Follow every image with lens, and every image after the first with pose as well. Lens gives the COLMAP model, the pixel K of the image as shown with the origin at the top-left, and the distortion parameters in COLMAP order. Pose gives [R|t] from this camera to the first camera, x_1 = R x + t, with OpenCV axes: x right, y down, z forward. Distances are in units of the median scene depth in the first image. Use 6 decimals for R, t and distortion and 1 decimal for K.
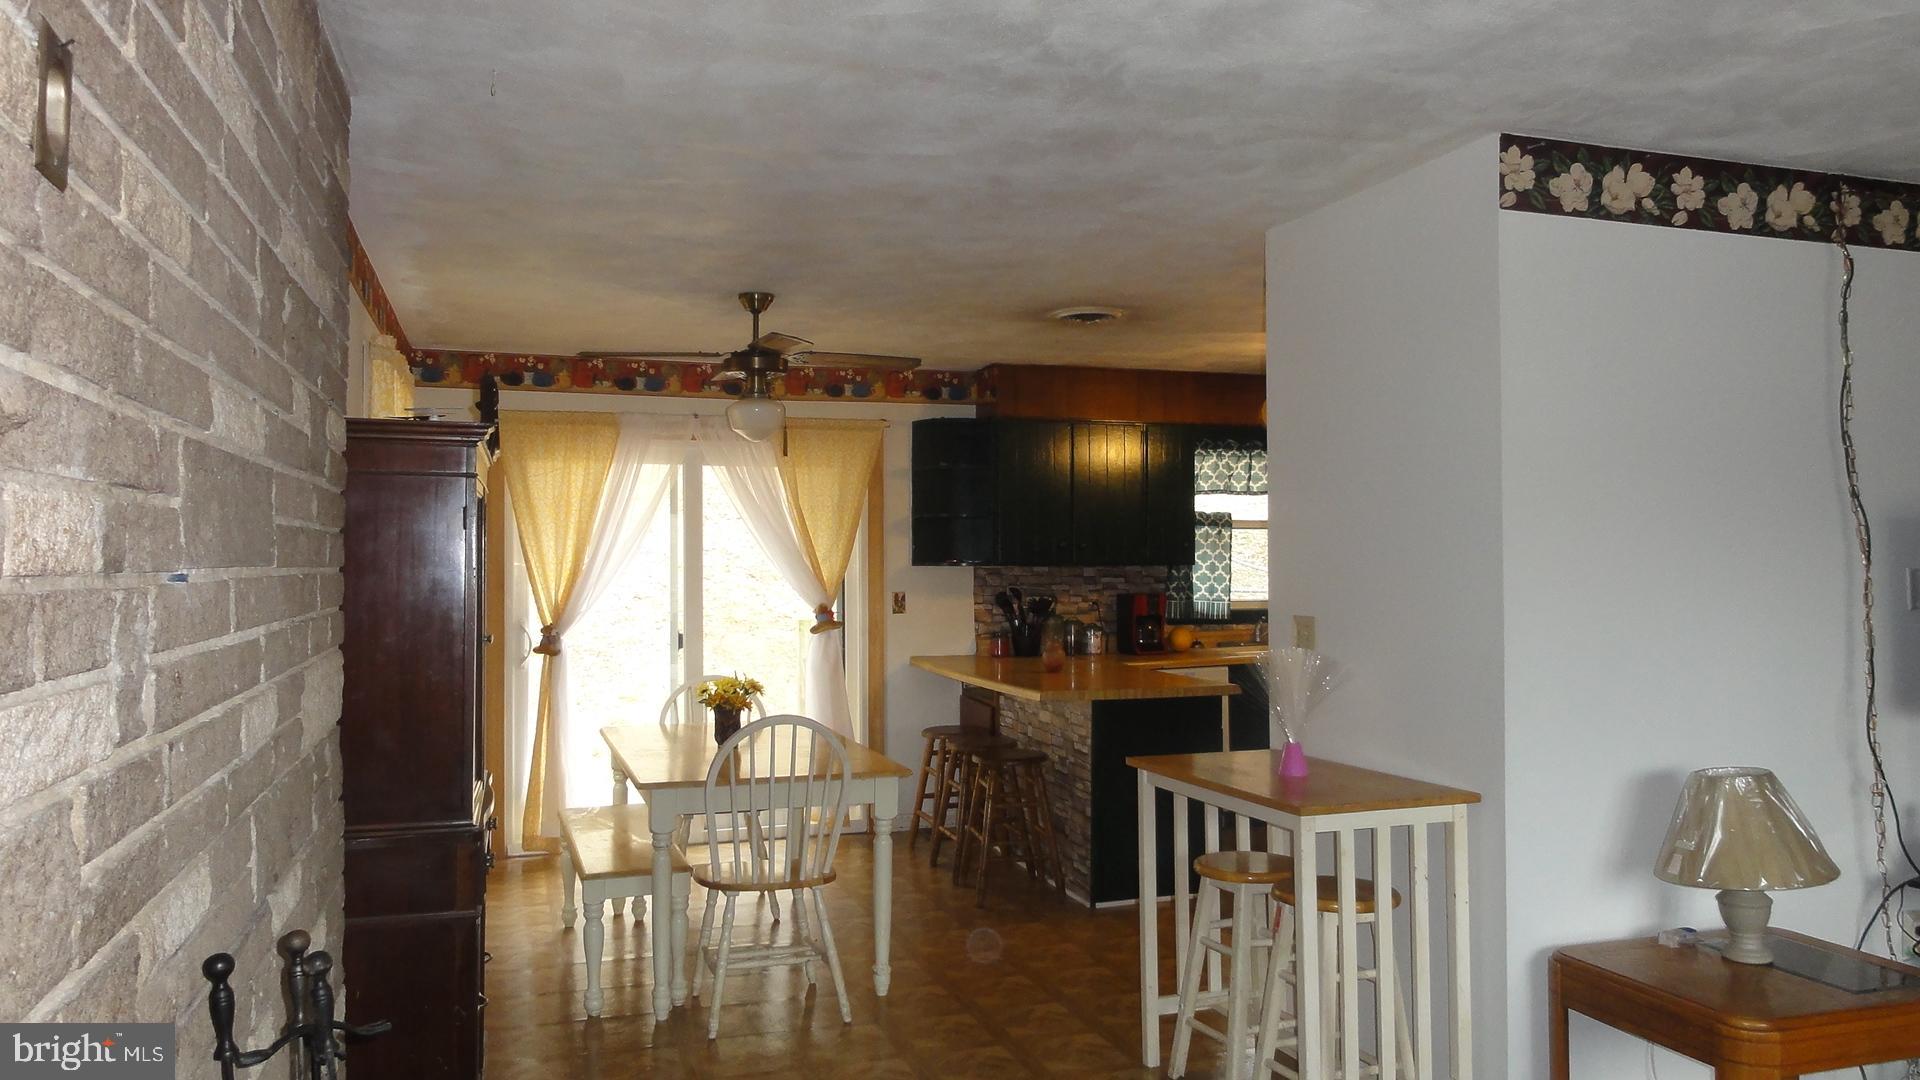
lens RADIAL K [[1357.9, 0, 956.8], [0, 1357.9, 542.0], [0, 0, 1]] dist [-0.006765, -0.000231]
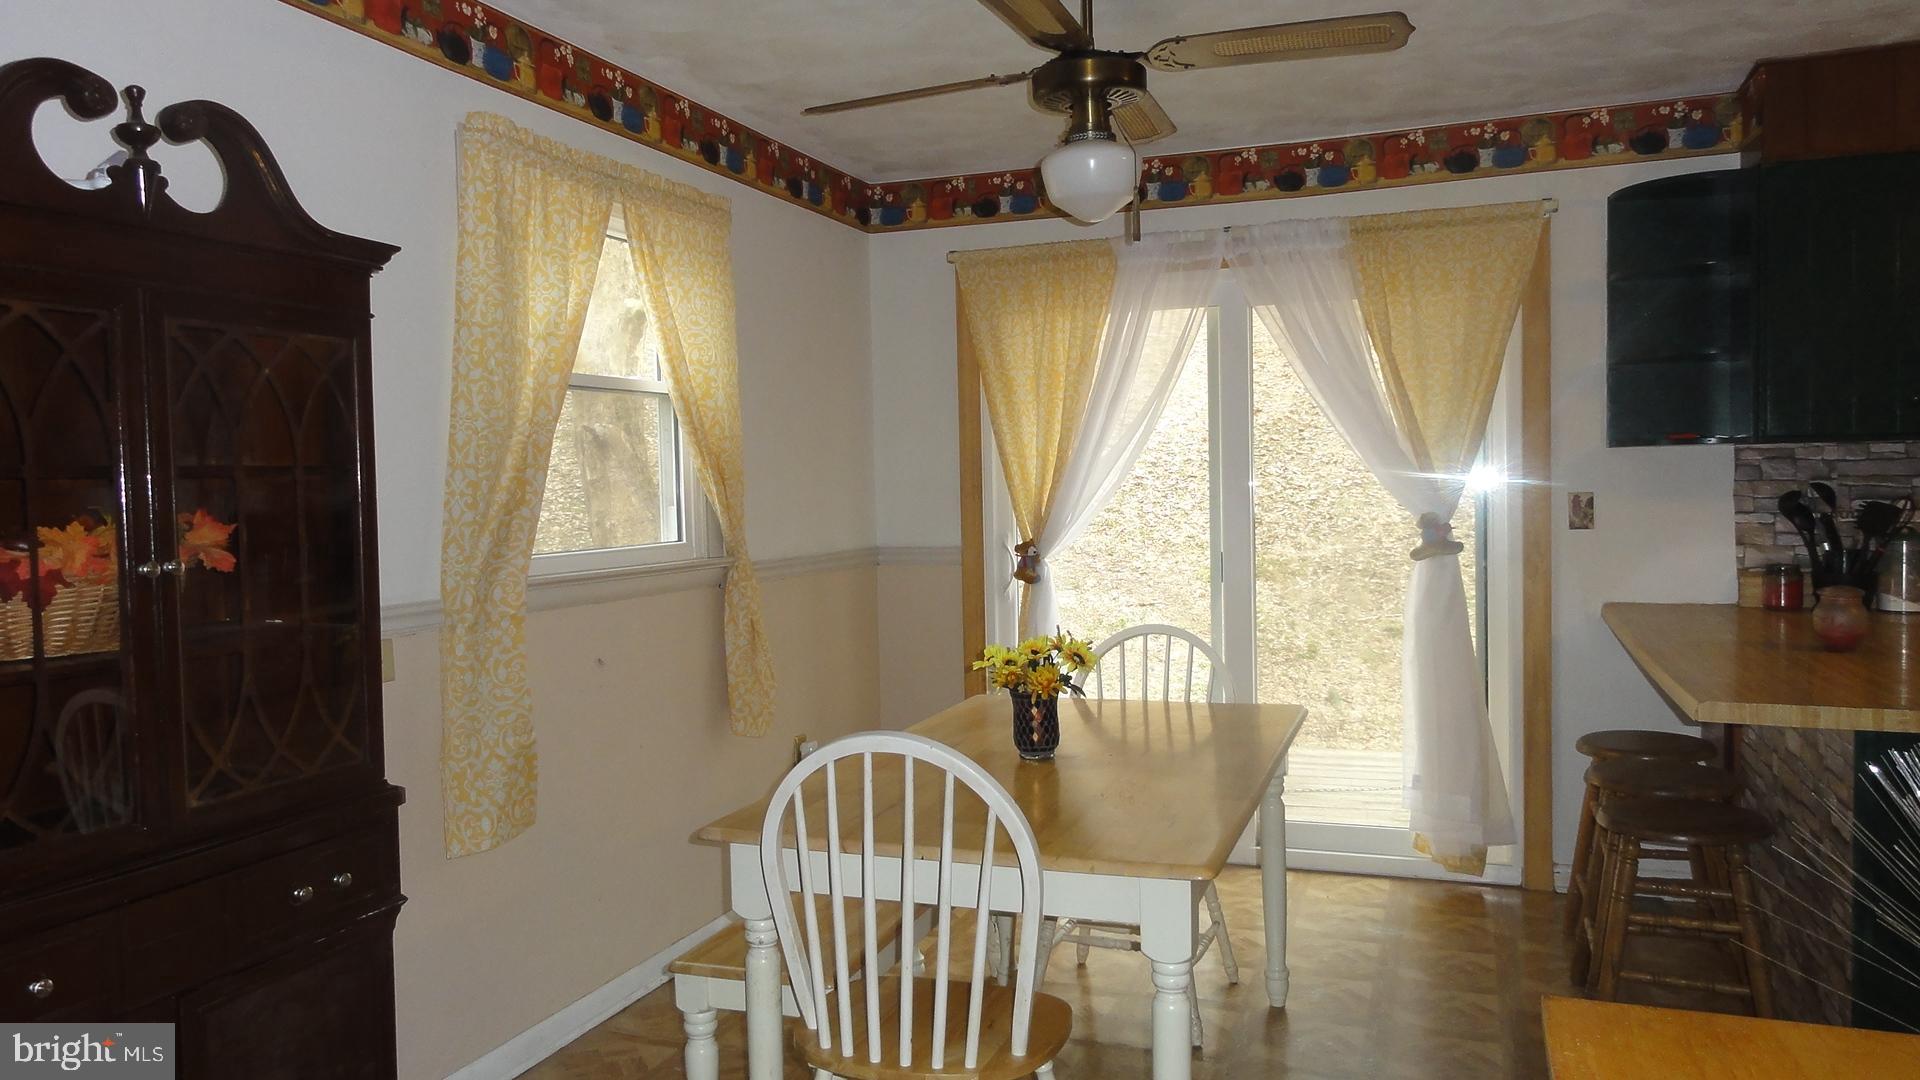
lens RADIAL K [[1363.6, 0, 963.5], [0, 1363.6, 538.6], [0, 0, 1]] dist [0.014166, -0.002651]
pose [[0.784737, 0.012768, -0.619697, 0.111612], [0.027276, 0.998108, 0.055106, 0.016075], [0.619228, -0.060147, 0.782904, 0.355381]]
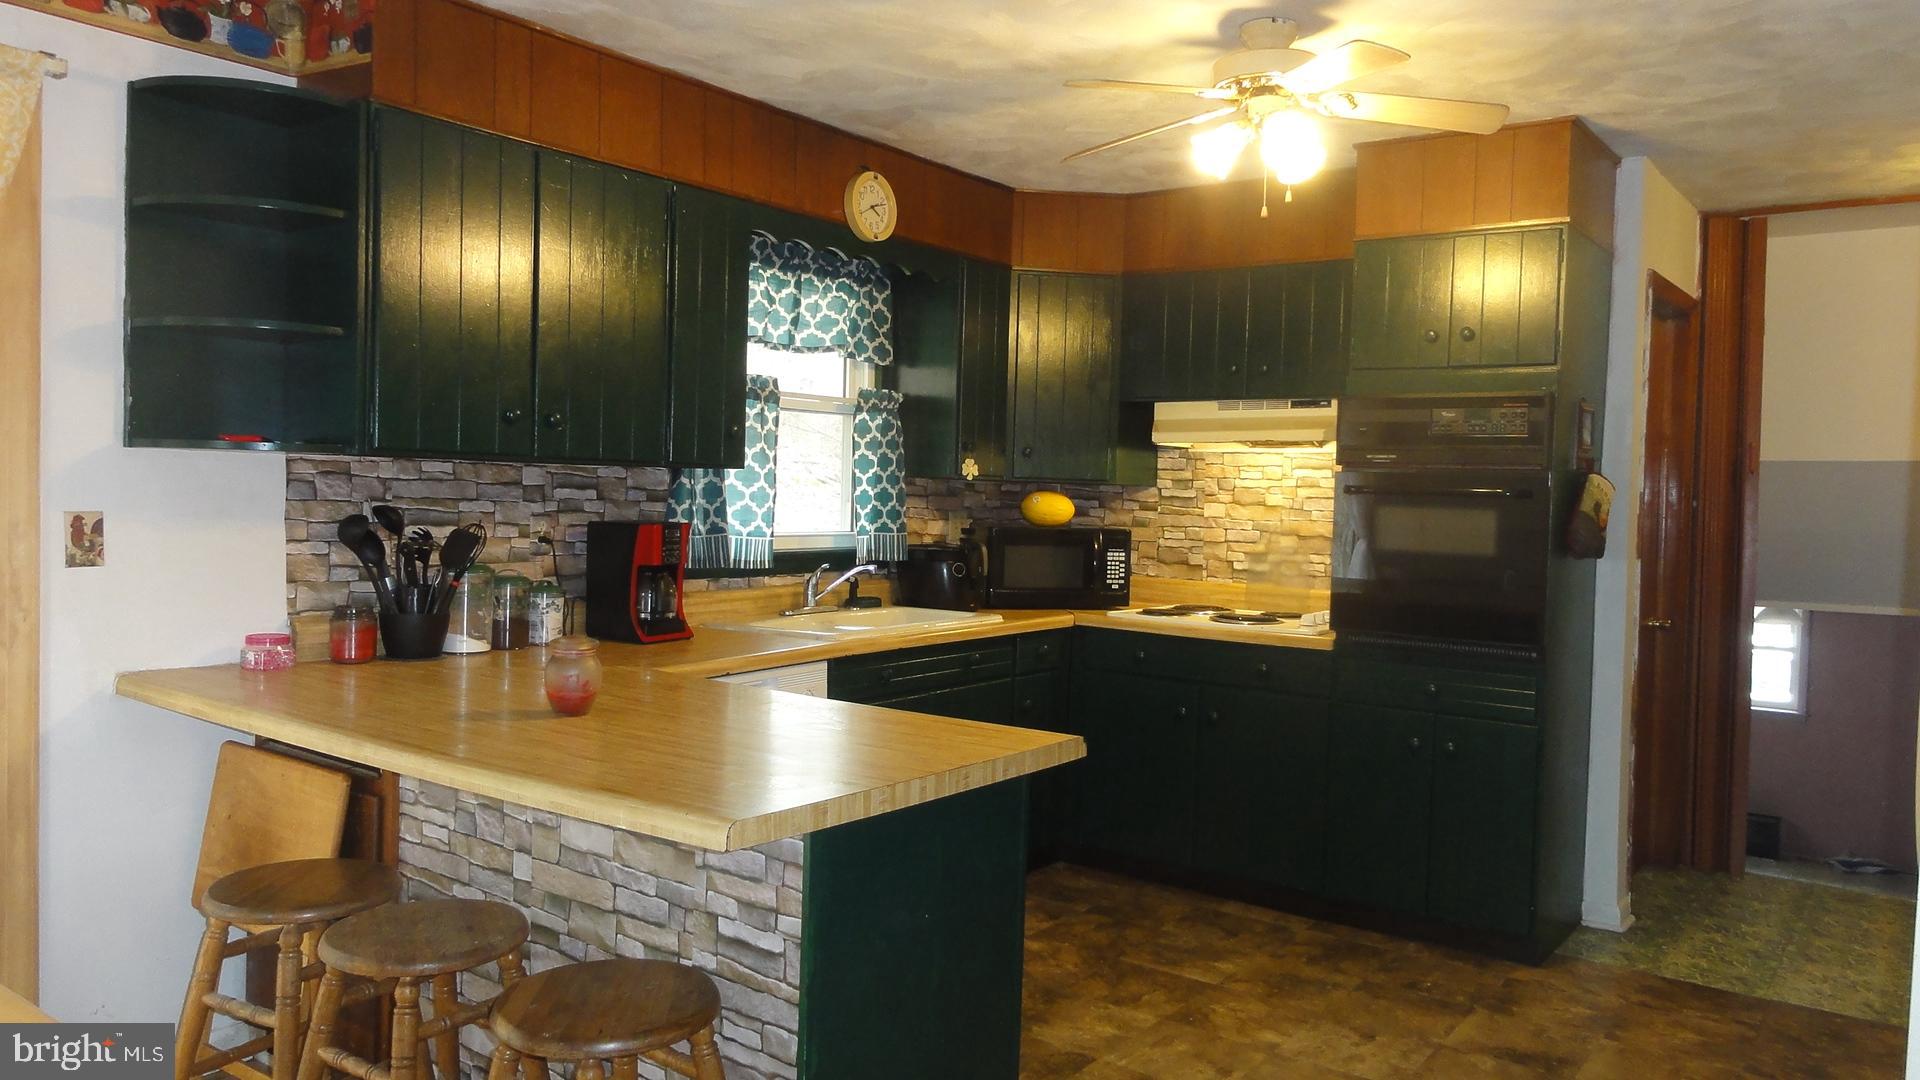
lens RADIAL K [[1363.6, 0, 961.7], [0, 1363.6, 532.7], [0, 0, 1]] dist [0.014166, -0.002651]
pose [[0.816076, 0.006377, 0.577909, -0.062744], [-0.036072, 0.998552, 0.039920, 0.017330], [-0.576818, -0.053424, 0.815124, 0.513224]]
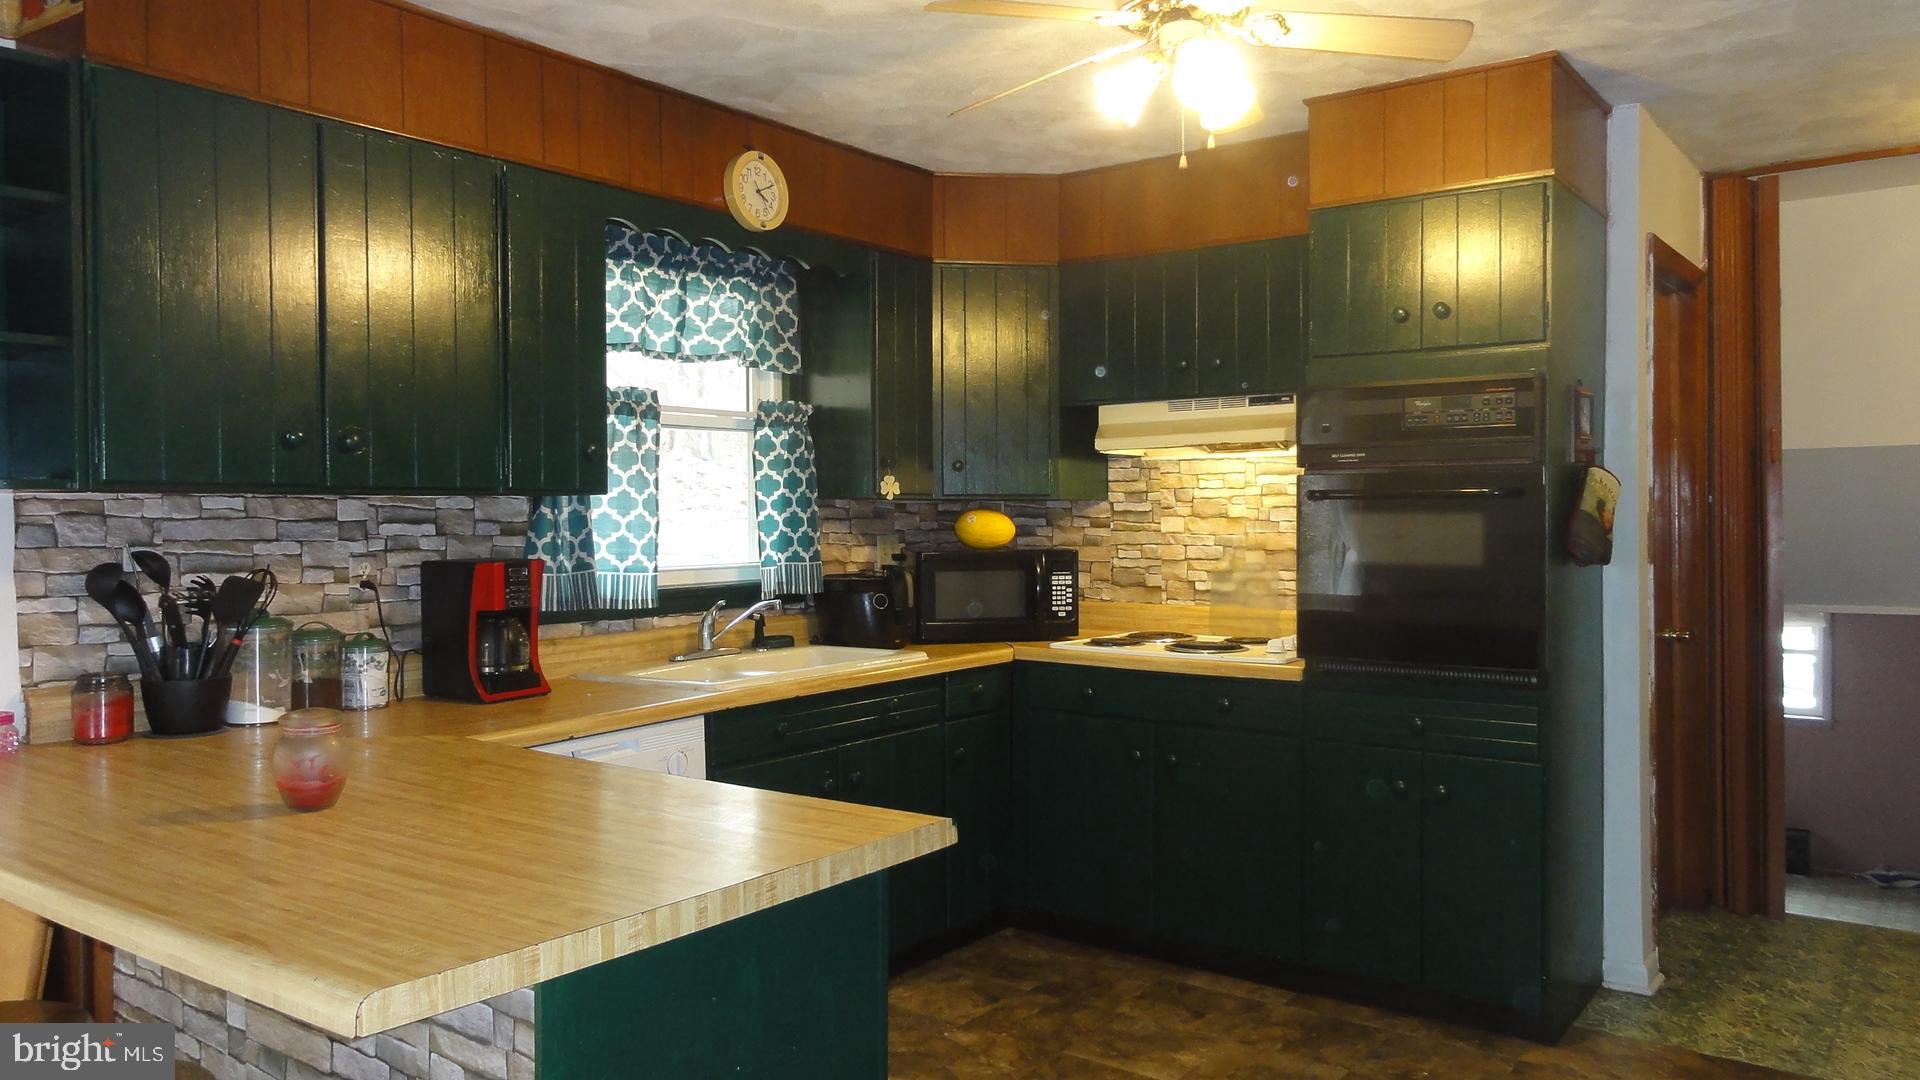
lens RADIAL K [[1363.6, 0, 961.7], [0, 1363.6, 532.7], [0, 0, 1]] dist [0.014166, -0.002651]
pose [[0.818241, -0.010492, 0.574780, 0.008868], [-0.002596, 0.999756, 0.021945, 0.019320], [-0.574870, -0.019448, 0.818014, 0.553412]]
